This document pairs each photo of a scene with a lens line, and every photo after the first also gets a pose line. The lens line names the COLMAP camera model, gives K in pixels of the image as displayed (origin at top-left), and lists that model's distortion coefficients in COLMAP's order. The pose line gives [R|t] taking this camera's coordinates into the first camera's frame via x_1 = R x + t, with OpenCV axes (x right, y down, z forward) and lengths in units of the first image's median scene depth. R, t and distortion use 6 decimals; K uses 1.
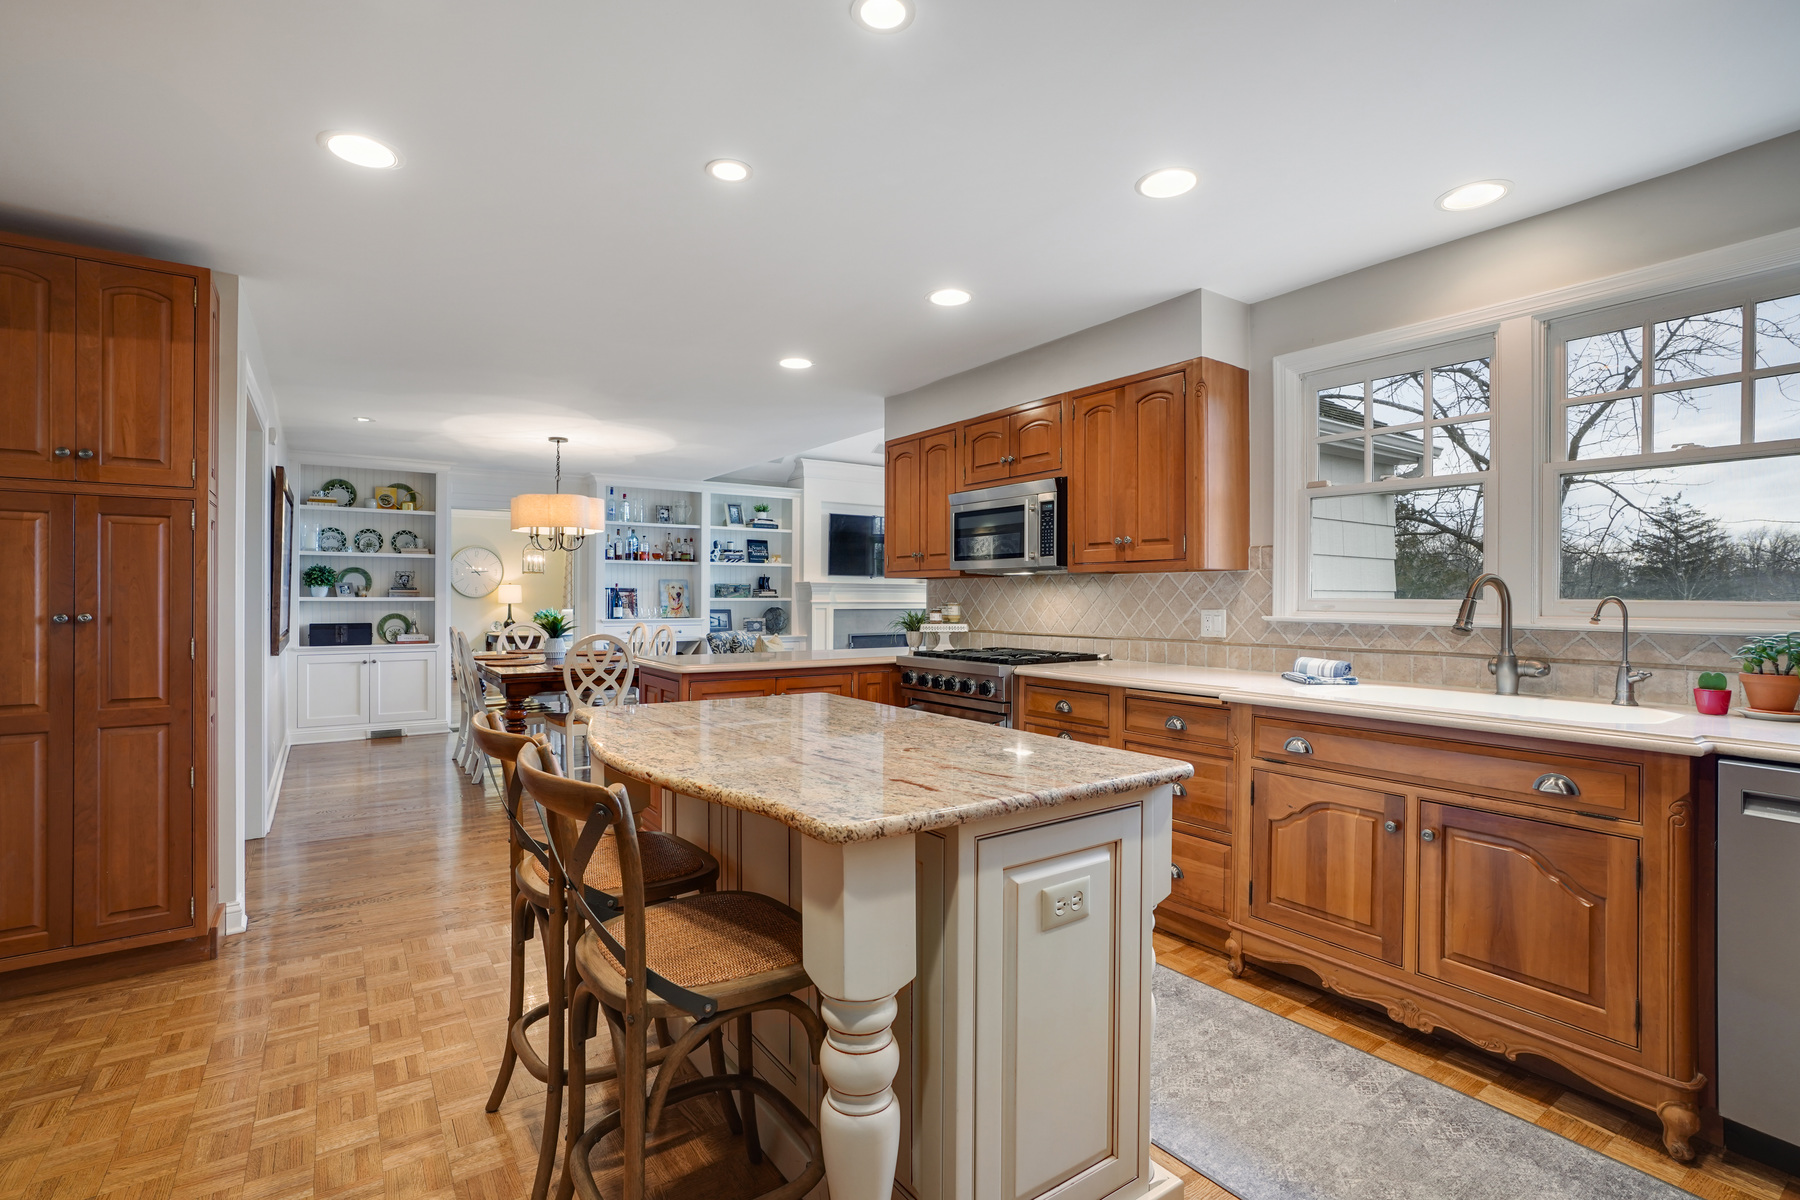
lens RADIAL K [[831.9, 0, 891.4], [0, 831.9, 596.5], [0, 0, 1]] dist [-0.041979, 0.000028]
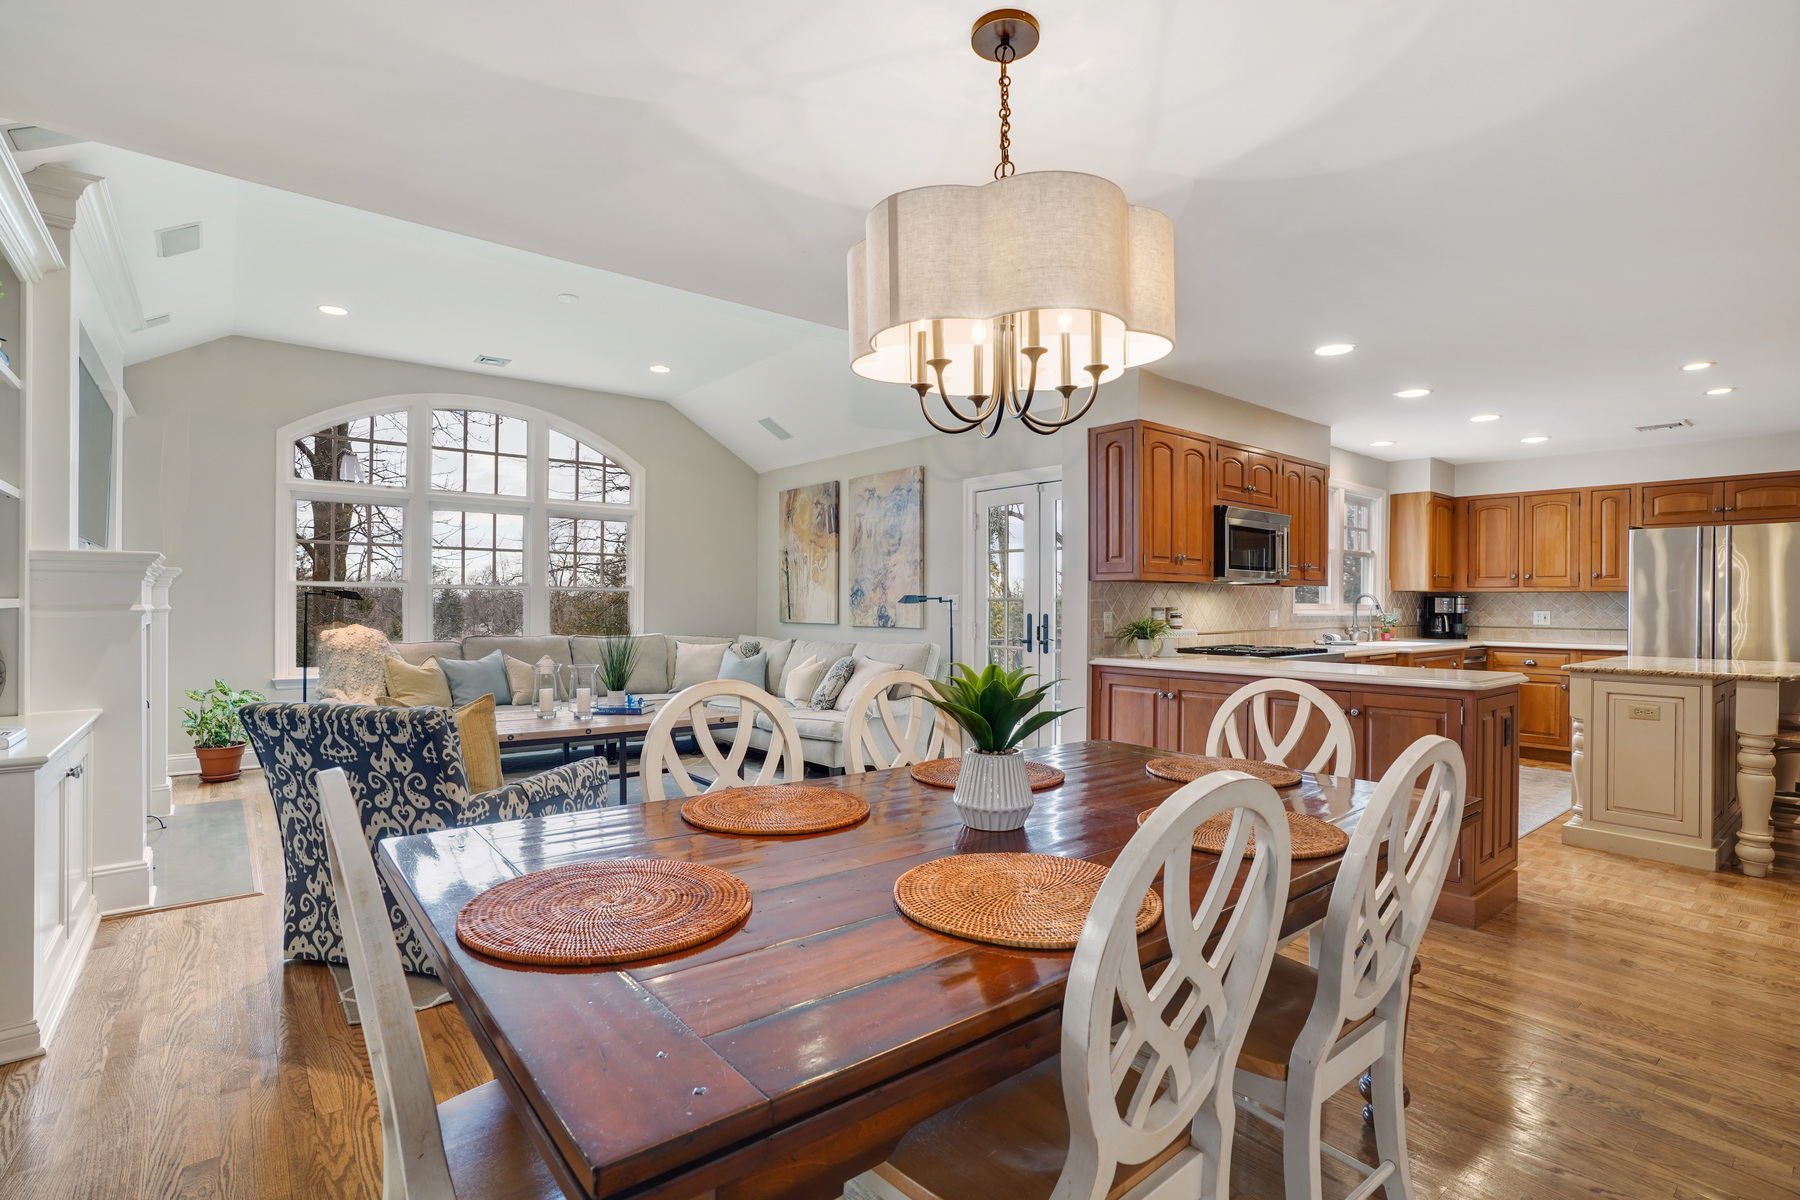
lens RADIAL K [[842.2, 0, 895.7], [0, 842.2, 601.9], [0, 0, 1]] dist [-0.040787, 0.018701]
pose [[-0.075548, -0.001752, 0.997141, -0.578667], [-0.006163, 0.999980, 0.001290, 0.000862], [-0.997123, -0.006048, -0.075558, 0.892077]]
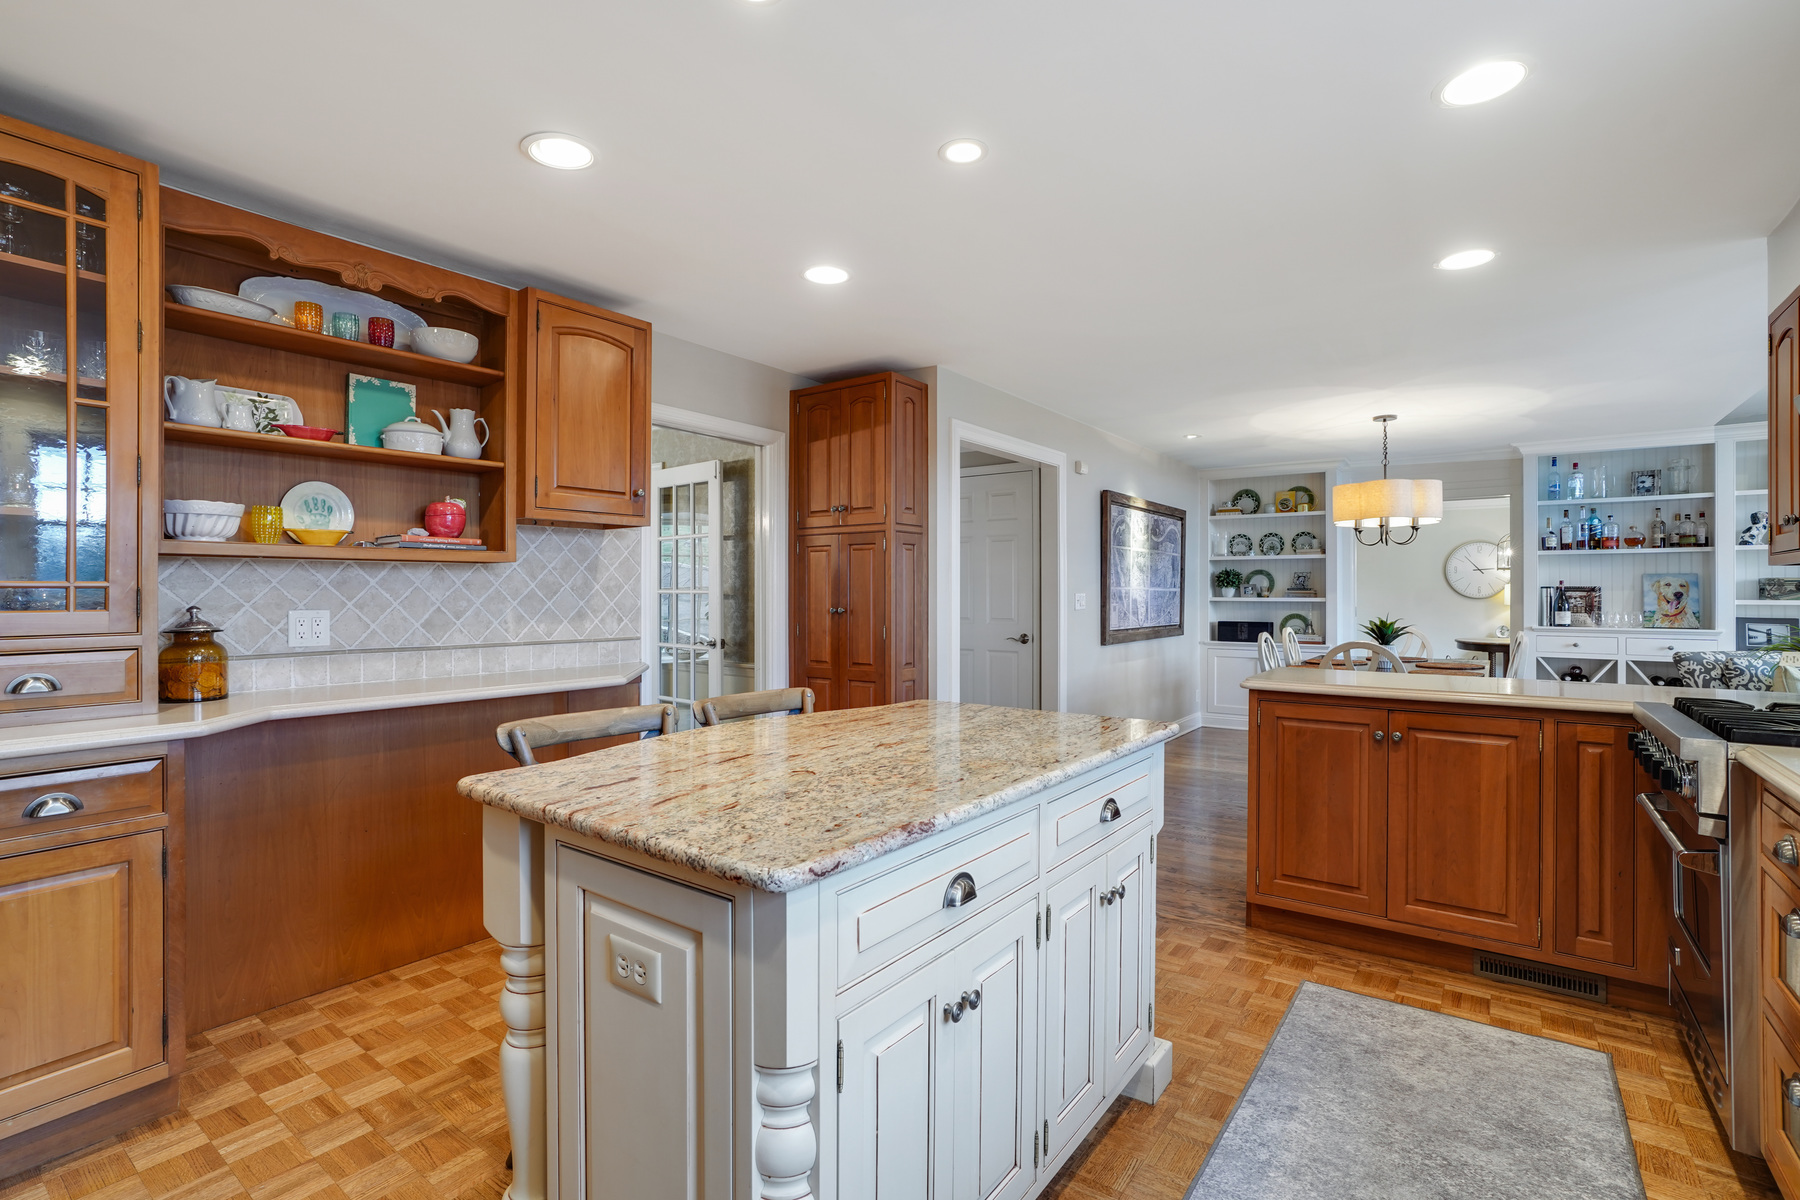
lens RADIAL K [[830.6, 0, 884.2], [0, 830.6, 582.9], [0, 0, 1]] dist [-0.051450, 0.019741]
pose [[0.314966, -0.013588, -0.949006, 0.209046], [-0.002178, 0.999885, -0.015039, -0.001055], [0.949100, 0.006804, 0.314900, 0.189745]]
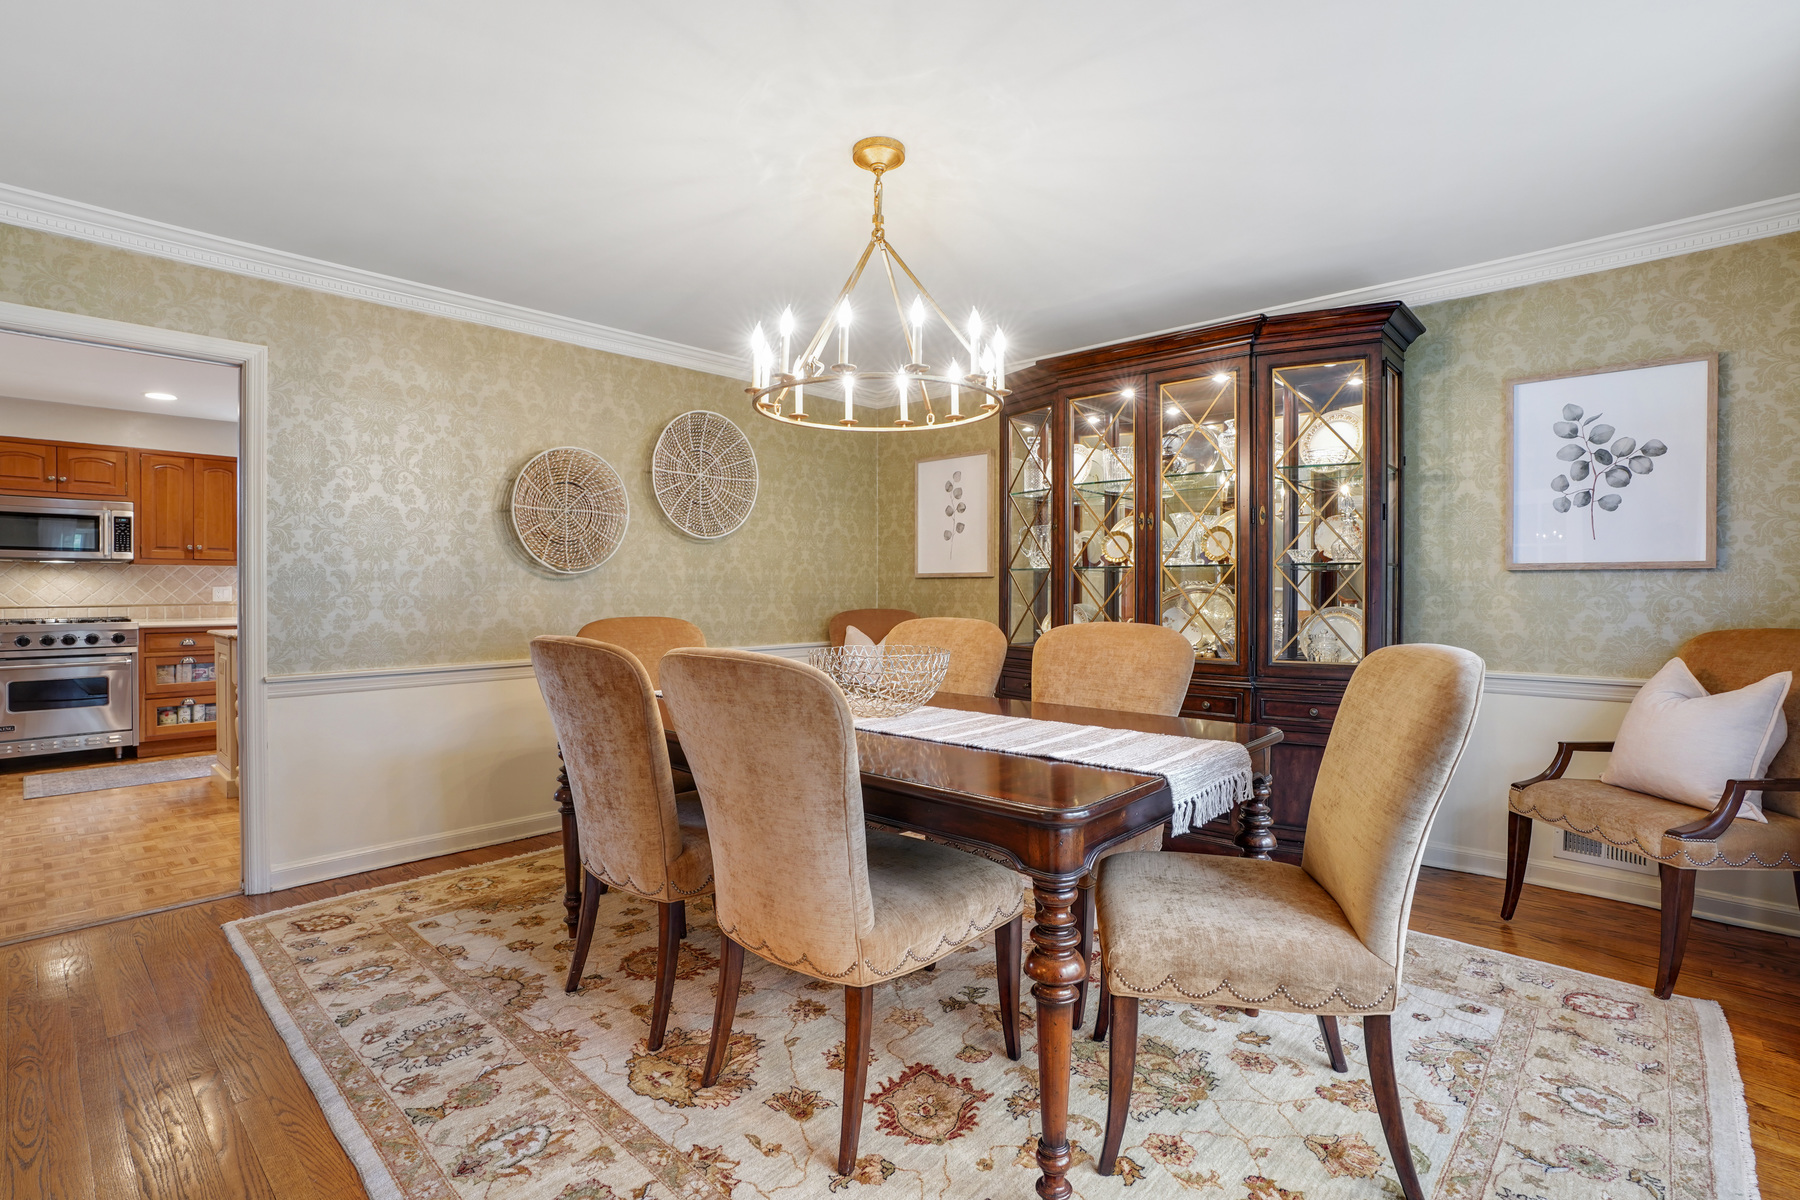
lens RADIAL K [[847.1, 0, 894.9], [0, 847.1, 597.7], [0, 0, 1]] dist [-0.065589, 0.030470]
pose [[-0.220205, -0.012558, 0.975373, -0.823959], [-0.002730, 0.999921, 0.012257, 0.006709], [-0.975450, 0.000036, -0.220222, -0.030895]]
